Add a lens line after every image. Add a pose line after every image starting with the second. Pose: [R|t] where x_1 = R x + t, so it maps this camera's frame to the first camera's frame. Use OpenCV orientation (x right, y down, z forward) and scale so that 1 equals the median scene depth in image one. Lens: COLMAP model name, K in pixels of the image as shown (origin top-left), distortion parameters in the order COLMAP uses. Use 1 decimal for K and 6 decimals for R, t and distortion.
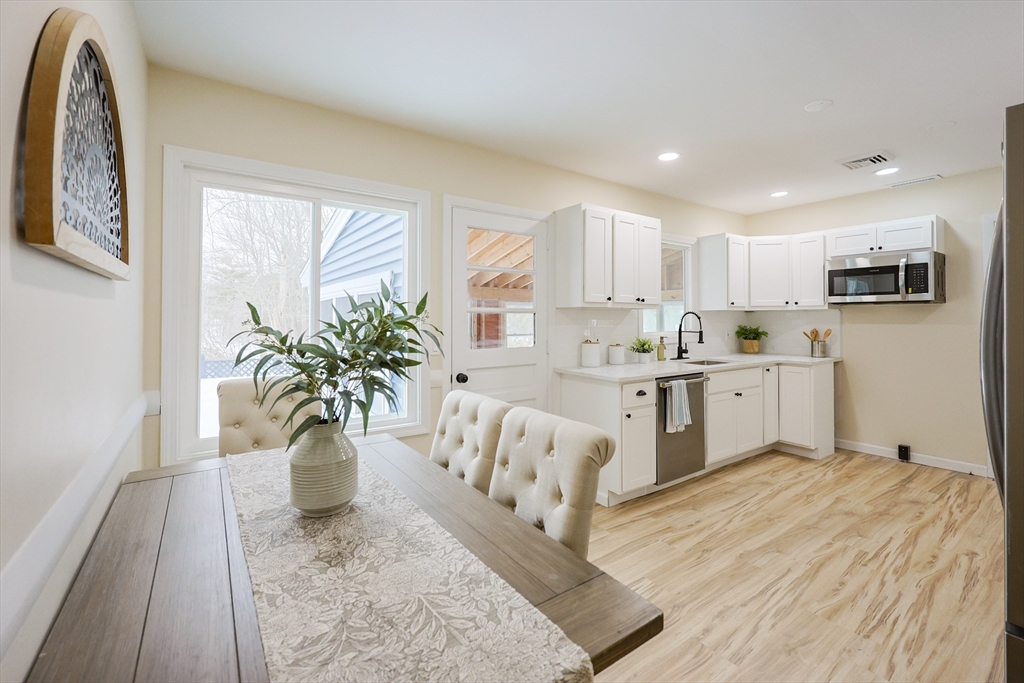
lens RADIAL K [[435.5, 0, 510.9], [0, 435.5, 317.8], [0, 0, 1]] dist [-0.001866, -0.000260]
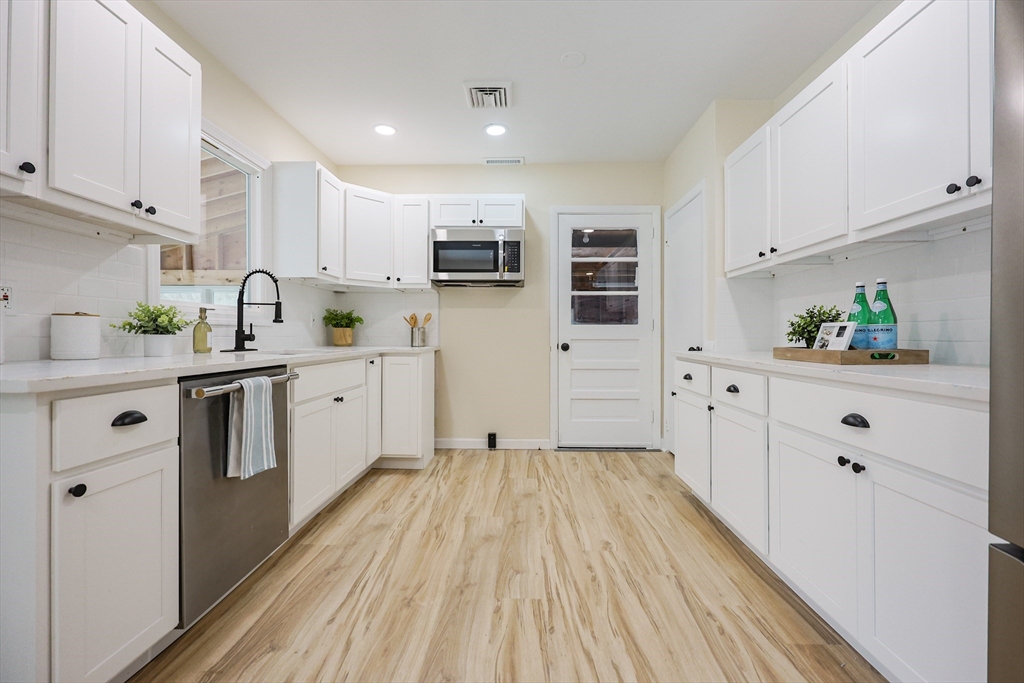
lens RADIAL K [[433.1, 0, 508.4], [0, 433.1, 334.2], [0, 0, 1]] dist [-0.002276, -0.000094]
pose [[0.597252, 0.006929, 0.802023, 0.151651], [-0.006759, 0.999971, -0.003606, 0.077345], [-0.802025, -0.003267, 0.597282, 0.400543]]
